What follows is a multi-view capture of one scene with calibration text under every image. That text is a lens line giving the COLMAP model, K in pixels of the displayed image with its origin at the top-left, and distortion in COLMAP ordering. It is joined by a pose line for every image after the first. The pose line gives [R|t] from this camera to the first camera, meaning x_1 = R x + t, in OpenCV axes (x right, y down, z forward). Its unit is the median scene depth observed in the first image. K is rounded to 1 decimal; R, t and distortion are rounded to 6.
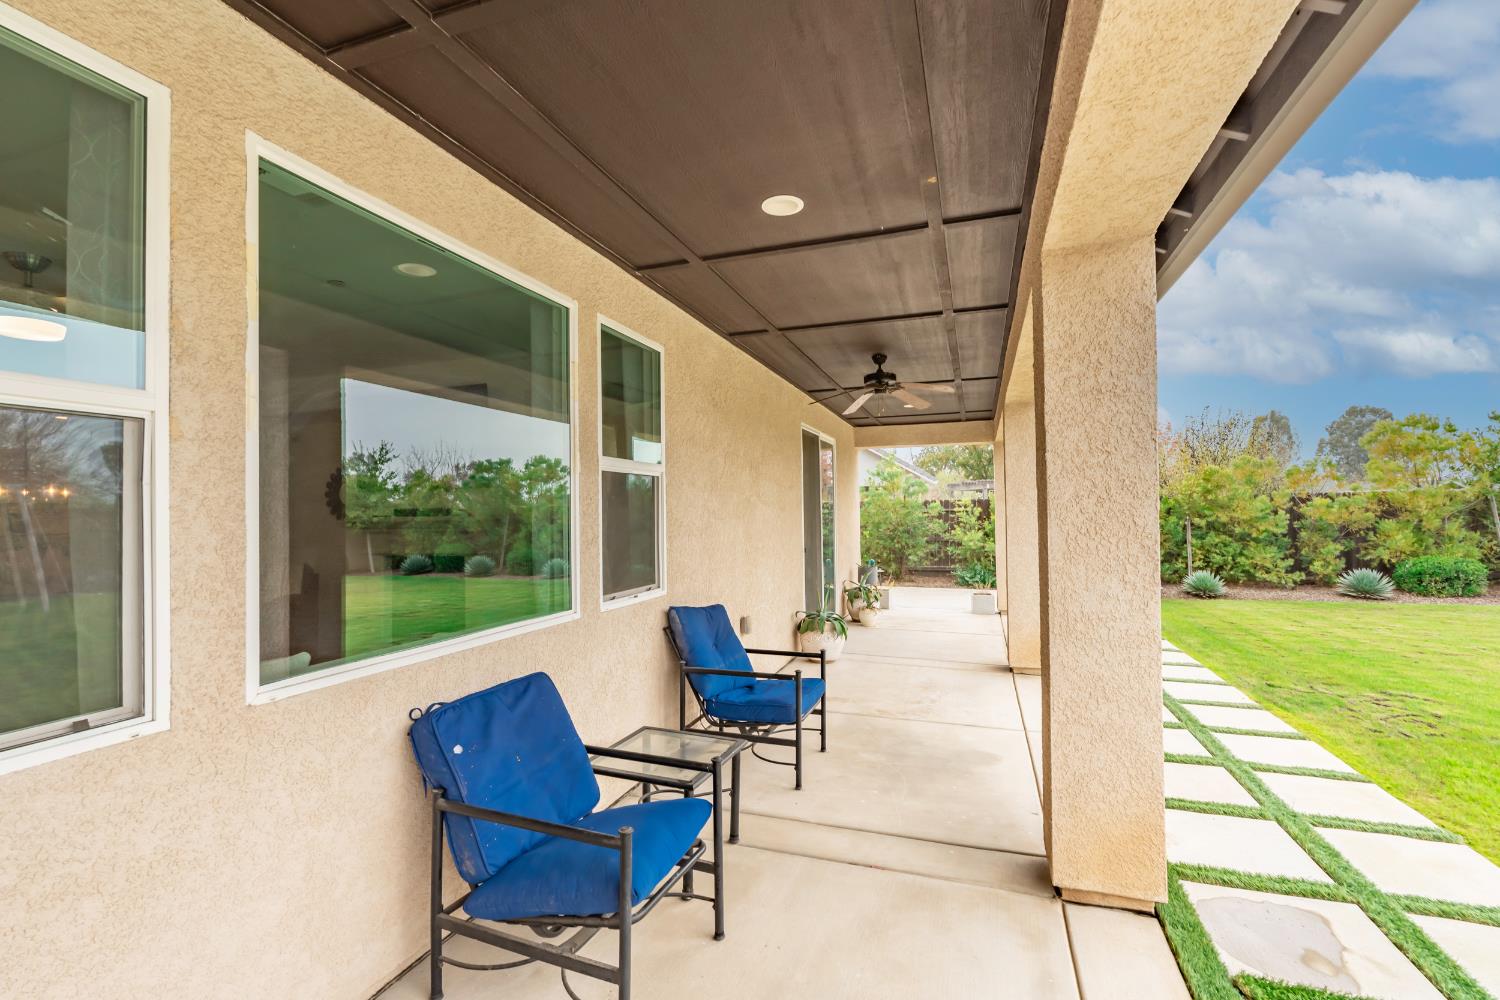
lens RADIAL K [[652.9, 0, 746.7], [0, 652.9, 504.5], [0, 0, 1]] dist [-0.002694, -0.000403]
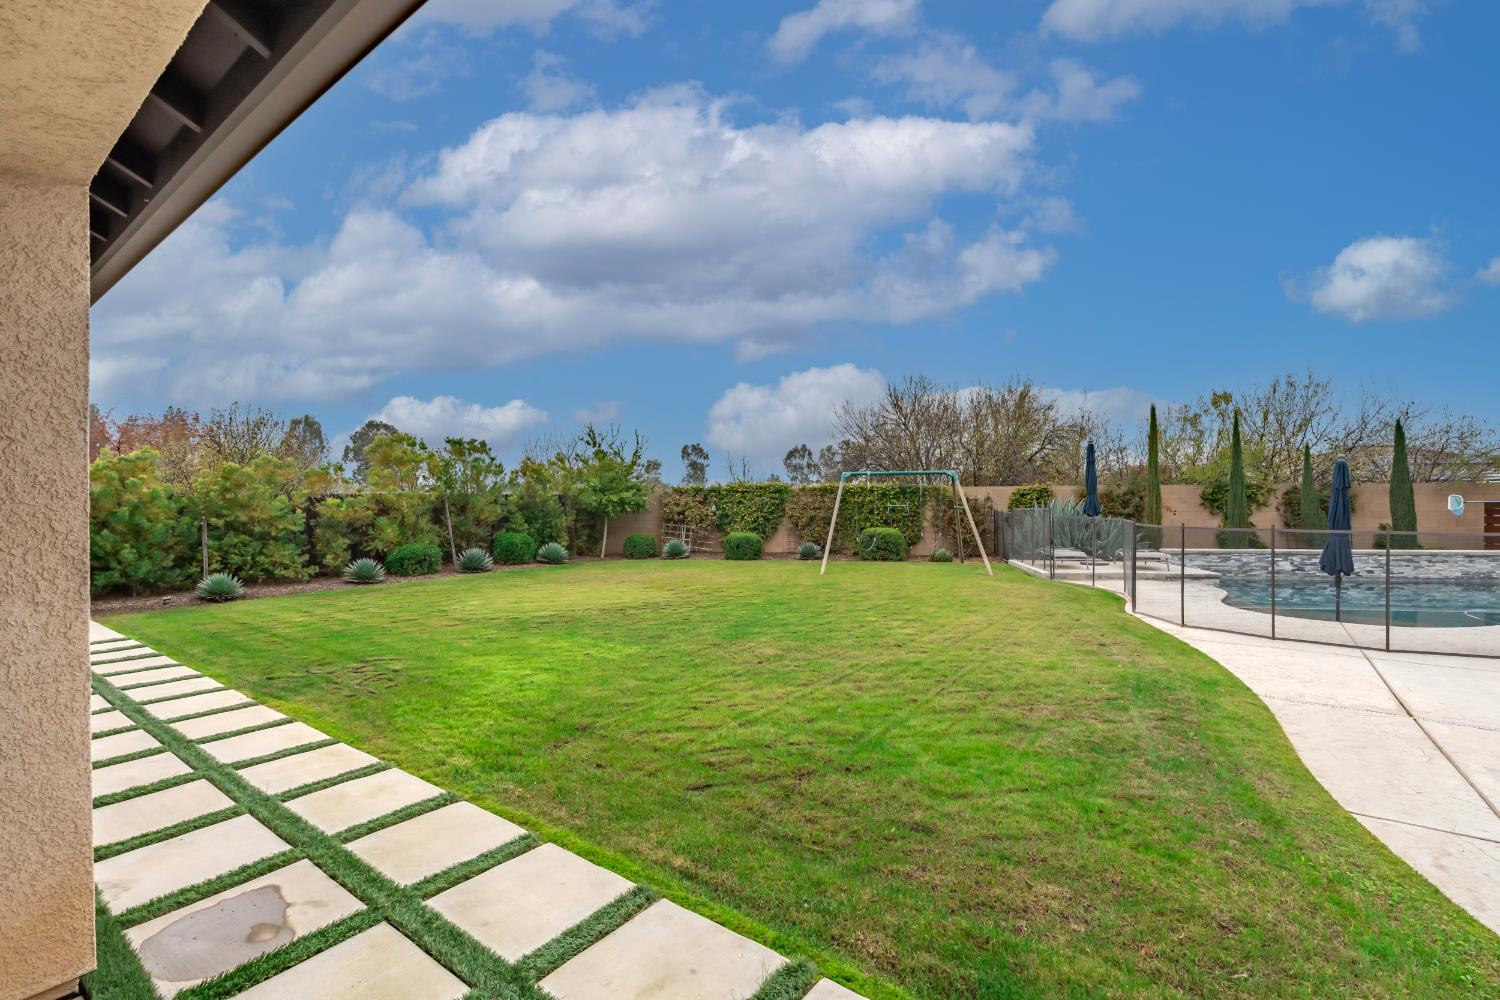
lens RADIAL K [[652.9, 0, 746.7], [0, 652.9, 504.5], [0, 0, 1]] dist [-0.002694, -0.000403]
pose [[0.300904, 0.003117, 0.953649, 0.034145], [-0.005551, 0.999983, -0.001517, -0.002420], [-0.953638, -0.004837, 0.300916, -0.031323]]
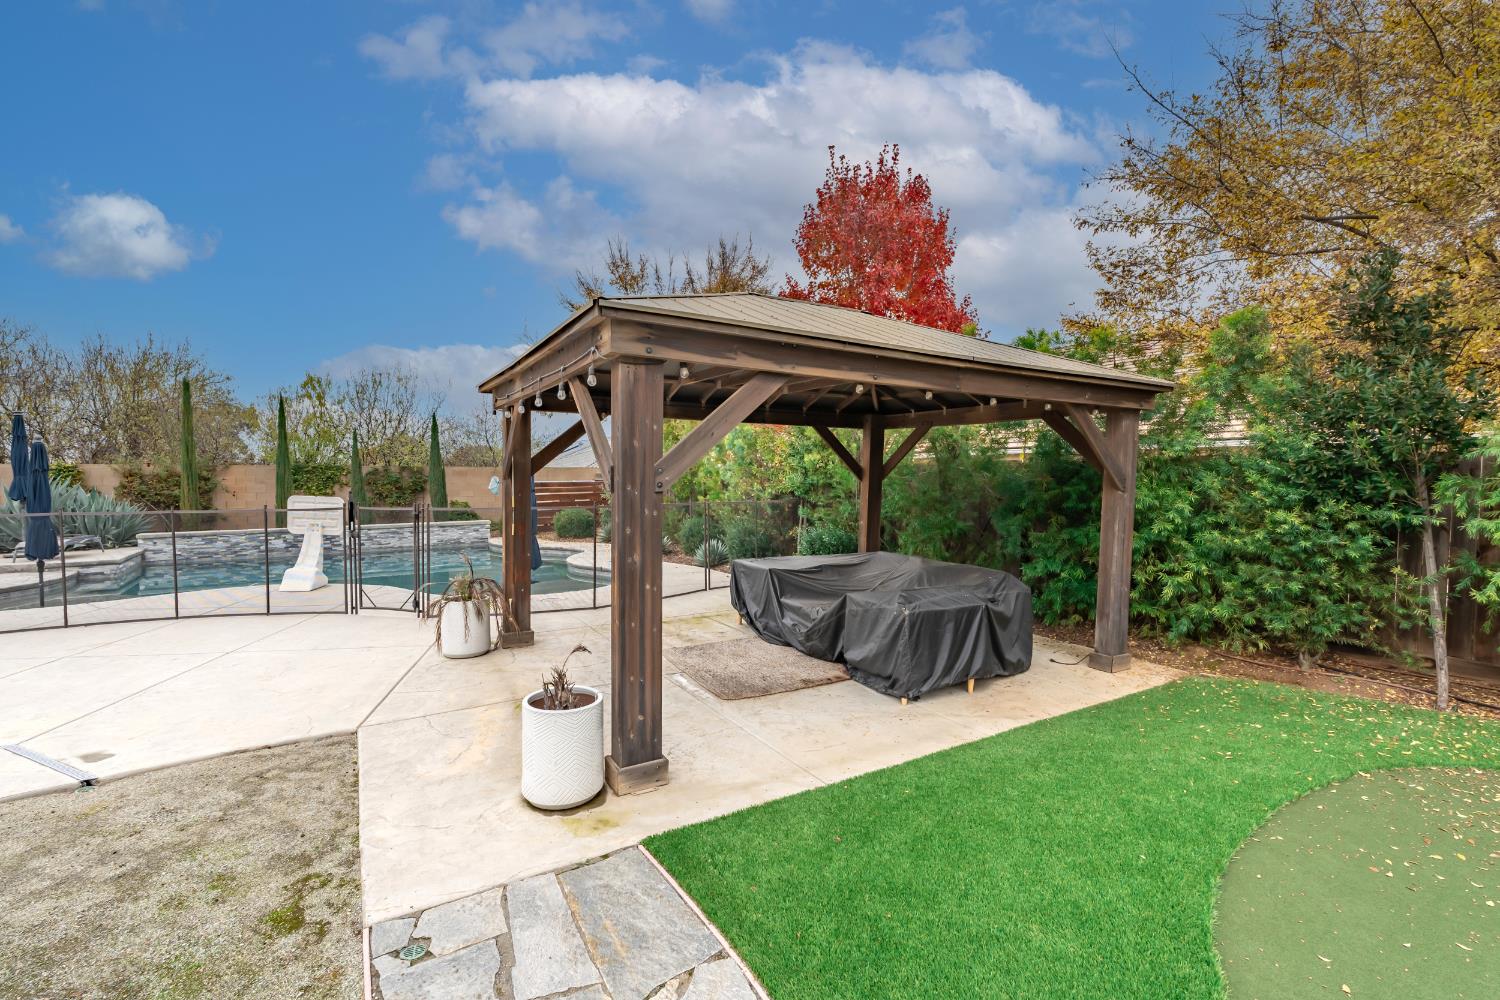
lens RADIAL K [[654.5, 0, 750.0], [0, 654.5, 500.0], [0, 0, 1]] dist [-0.001839, 0.000516]
pose [[-0.452122, -0.018492, 0.891765, 0.018075], [0.000969, 0.999774, 0.021223, -0.003256], [-0.891956, 0.010459, -0.452002, -0.169346]]
